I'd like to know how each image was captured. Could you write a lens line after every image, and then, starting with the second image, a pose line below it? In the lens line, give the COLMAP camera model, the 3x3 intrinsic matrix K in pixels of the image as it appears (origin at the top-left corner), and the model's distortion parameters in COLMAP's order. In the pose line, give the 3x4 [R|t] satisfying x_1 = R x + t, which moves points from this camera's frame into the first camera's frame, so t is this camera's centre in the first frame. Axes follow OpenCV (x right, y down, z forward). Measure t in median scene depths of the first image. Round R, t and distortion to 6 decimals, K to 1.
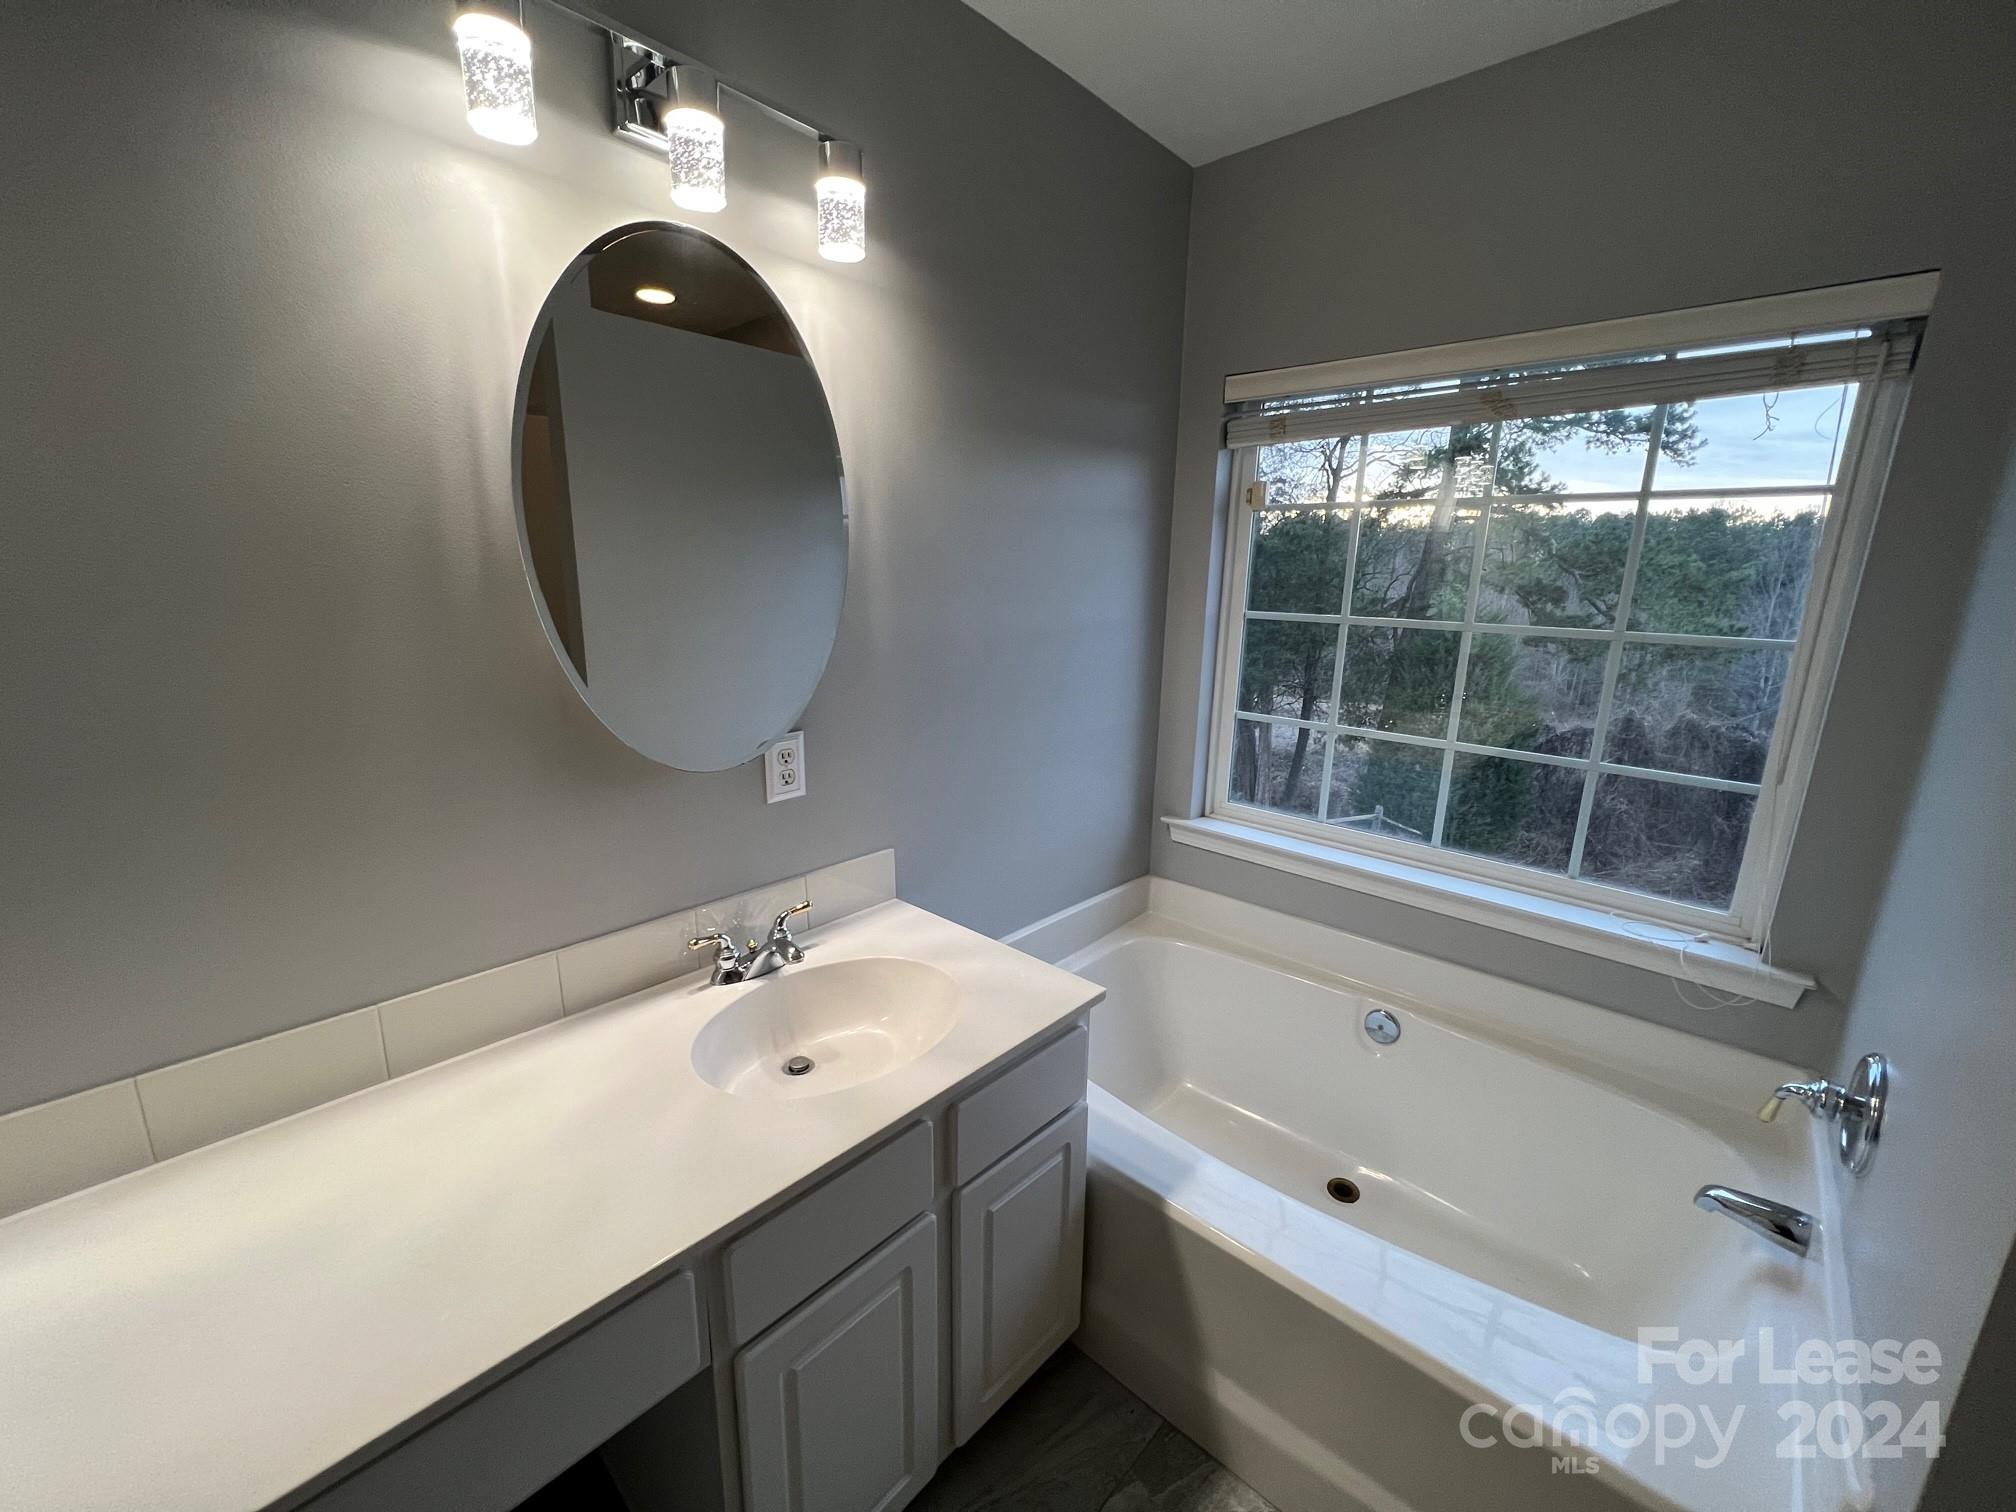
lens RADIAL K [[806.4, 0, 1004.3], [0, 806.4, 756.3], [0, 0, 1]] dist [-0.002371, 0.000844]
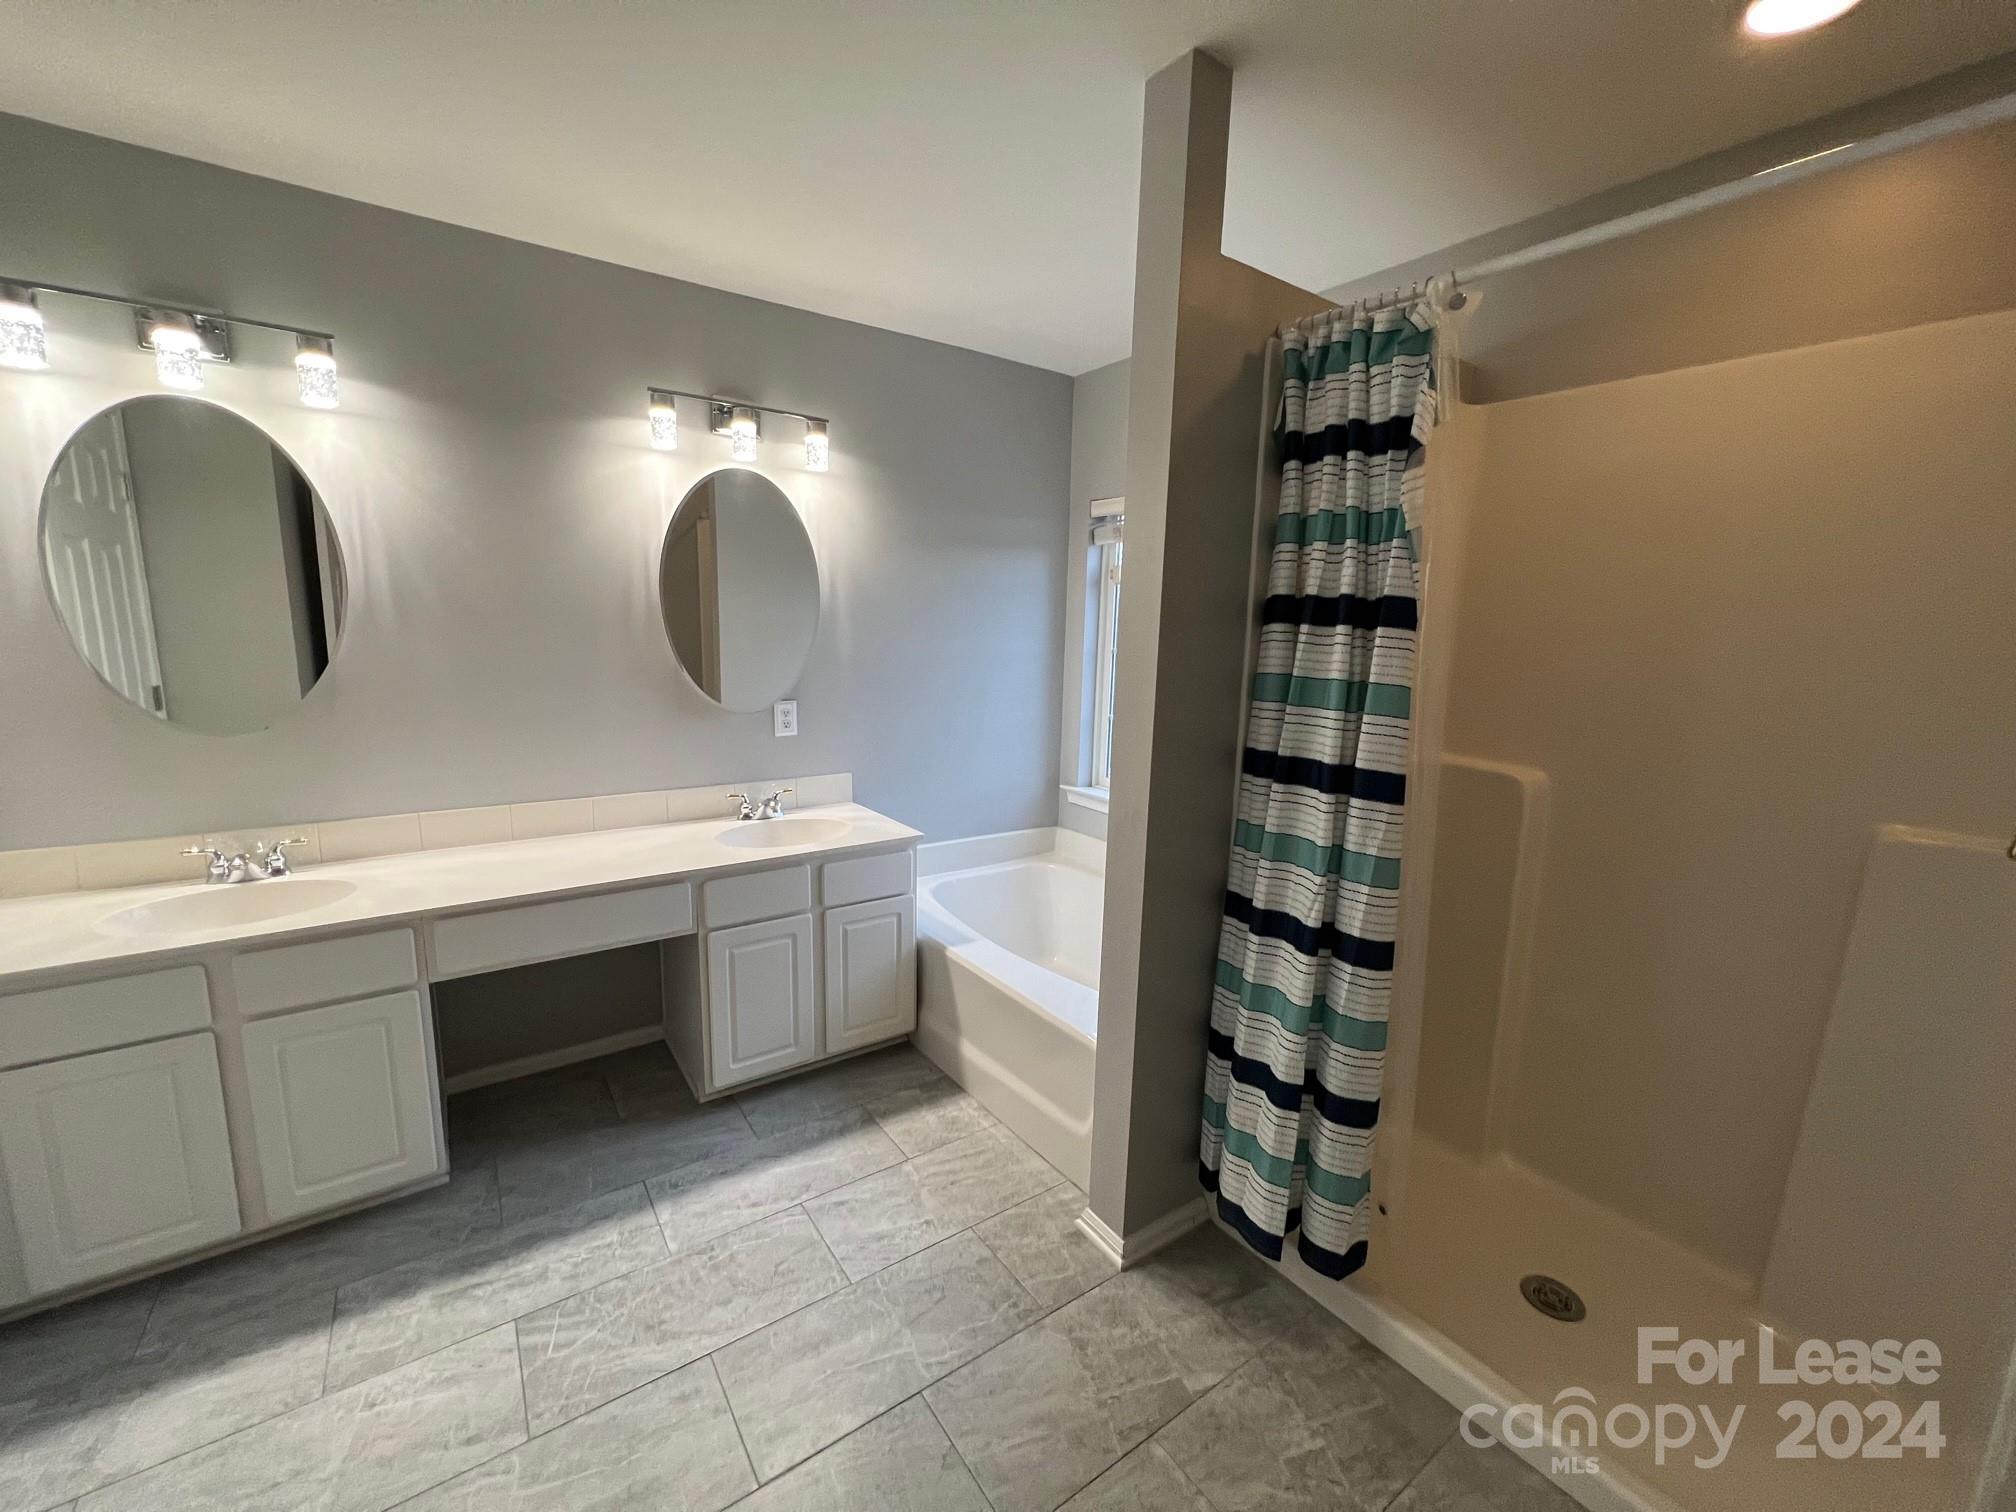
lens RADIAL K [[806.4, 0, 1009.4], [0, 806.4, 760.6], [0, 0, 1]] dist [-0.002371, 0.000844]
pose [[0.977797, 0.038686, -0.205954, 0.683399], [-0.052089, 0.996835, -0.060057, 0.209872], [0.202979, 0.069452, 0.976717, -0.809540]]
